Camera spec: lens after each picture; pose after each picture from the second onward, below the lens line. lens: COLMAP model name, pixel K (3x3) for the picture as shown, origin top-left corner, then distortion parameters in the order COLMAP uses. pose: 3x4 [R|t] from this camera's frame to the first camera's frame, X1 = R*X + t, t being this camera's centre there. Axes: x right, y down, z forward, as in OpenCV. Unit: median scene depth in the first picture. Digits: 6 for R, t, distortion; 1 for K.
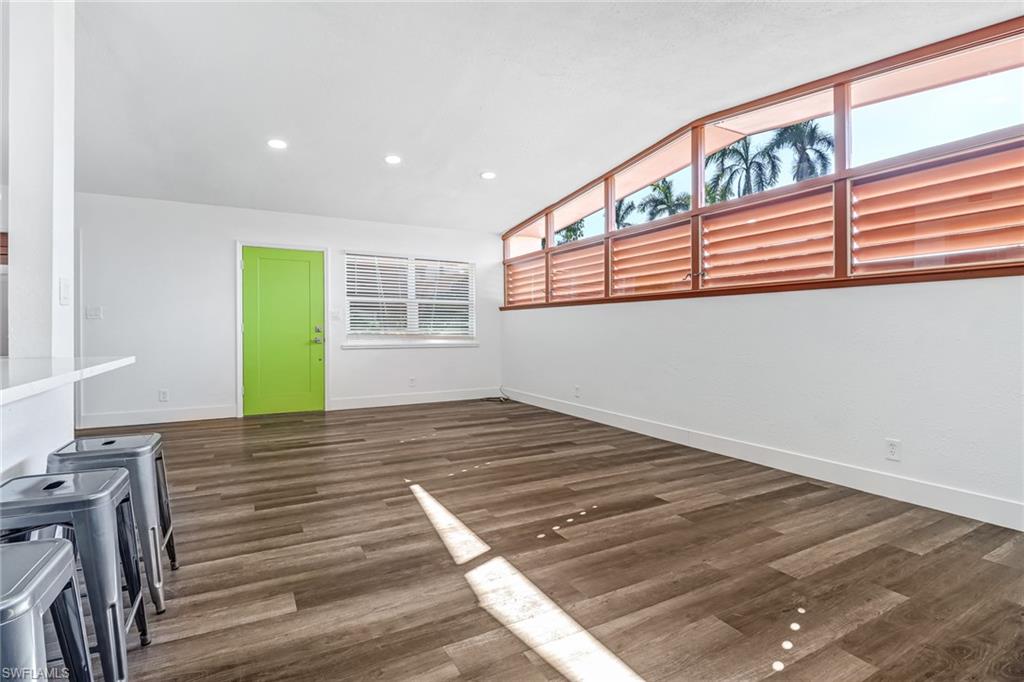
lens RADIAL K [[502.4, 0, 511.8], [0, 502.4, 324.0], [0, 0, 1]] dist [0.001327, -0.014382]
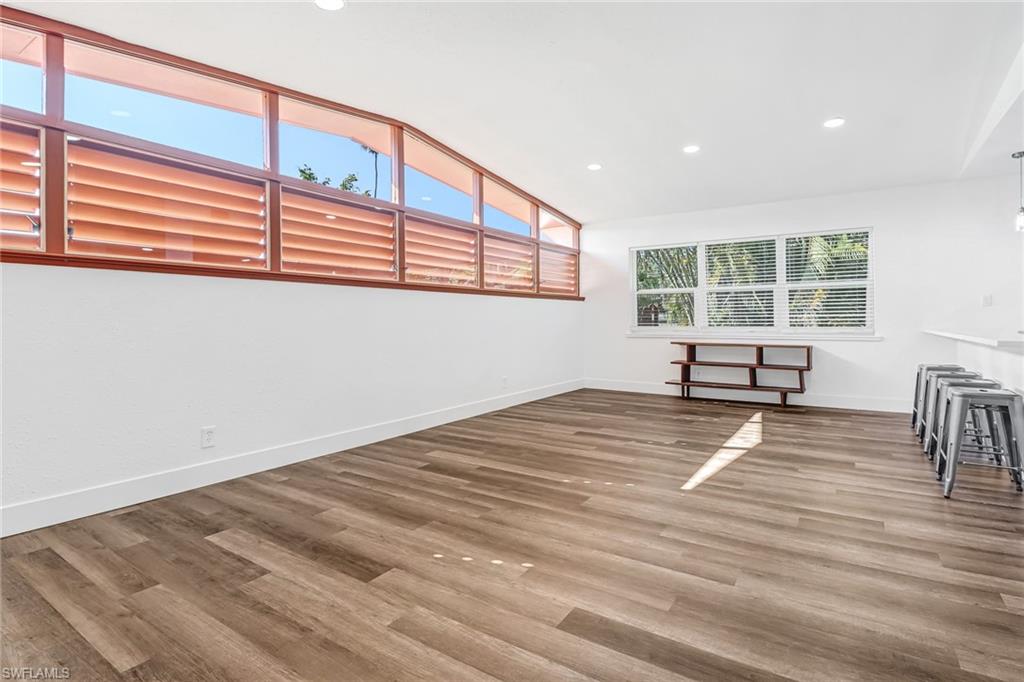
lens RADIAL K [[502.4, 0, 511.8], [0, 502.4, 324.0], [0, 0, 1]] dist [0.001327, -0.014382]
pose [[-0.470757, -0.006955, 0.882236, -0.907979], [-0.006069, 0.999971, 0.004644, 0.017493], [-0.882242, -0.003167, -0.470785, 1.829150]]
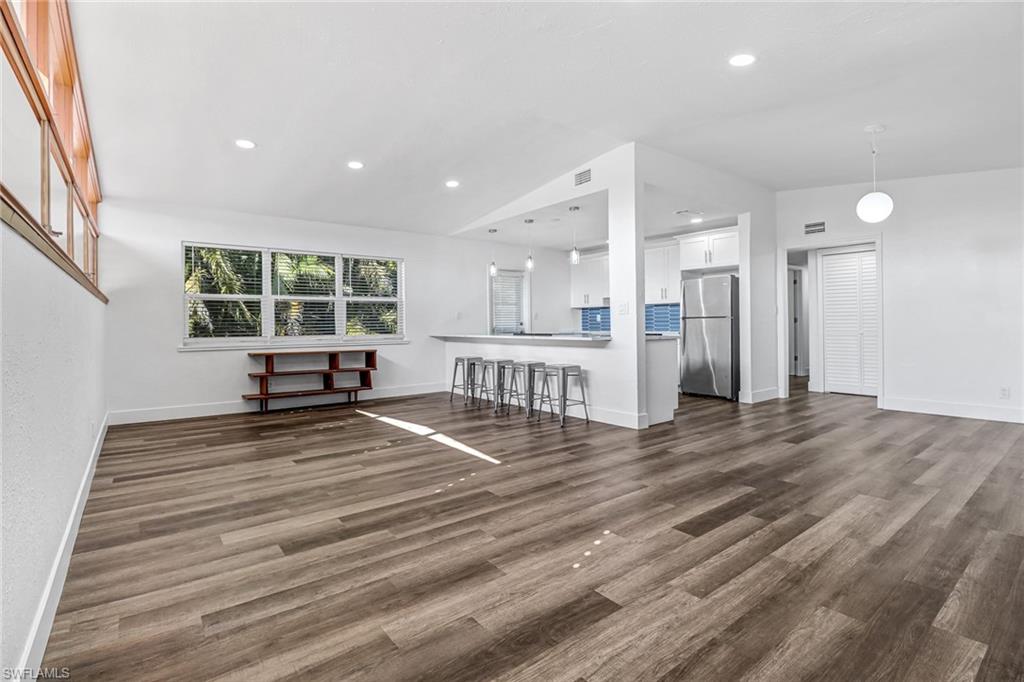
lens RADIAL K [[485.2, 0, 512.5], [0, 485.2, 333.8], [0, 0, 1]] dist [0.000343, -0.014606]
pose [[-0.986623, 0.011426, -0.162618, -0.048315], [0.010566, 0.999925, 0.006151, 0.021782], [0.162676, 0.004351, -0.986670, 2.231593]]
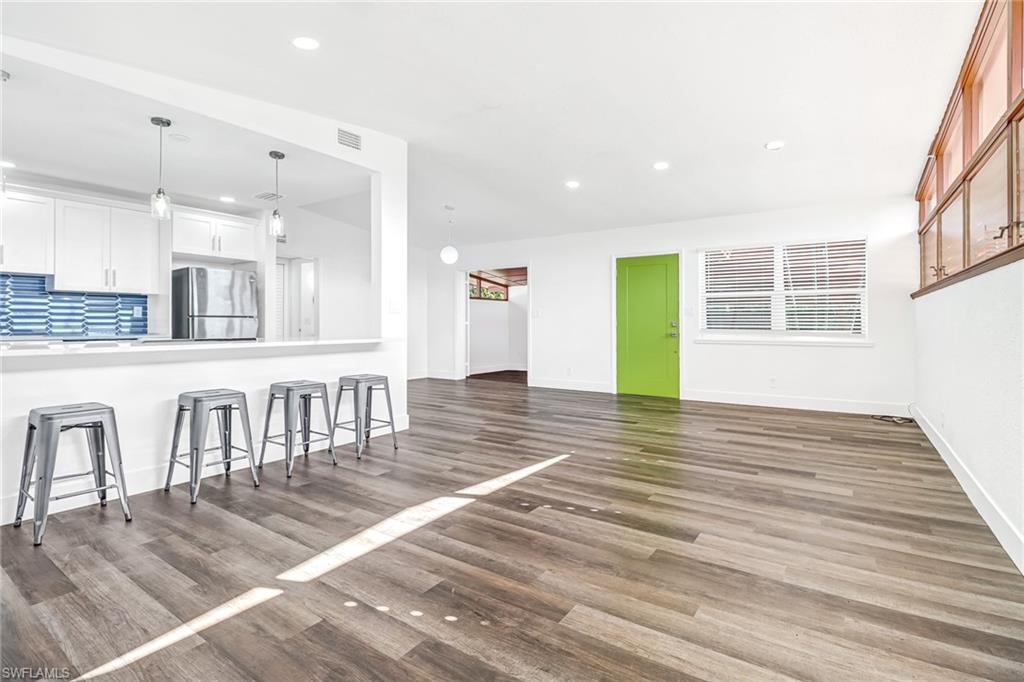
lens RADIAL K [[486.6, 0, 495.7], [0, 486.6, 322.0], [0, 0, 1]] dist [0.001549, -0.012729]
pose [[0.436746, -0.002979, -0.899580, 0.836475], [0.010645, 0.999942, 0.001856, -0.002751], [0.899522, -0.010387, 0.436752, 0.361341]]
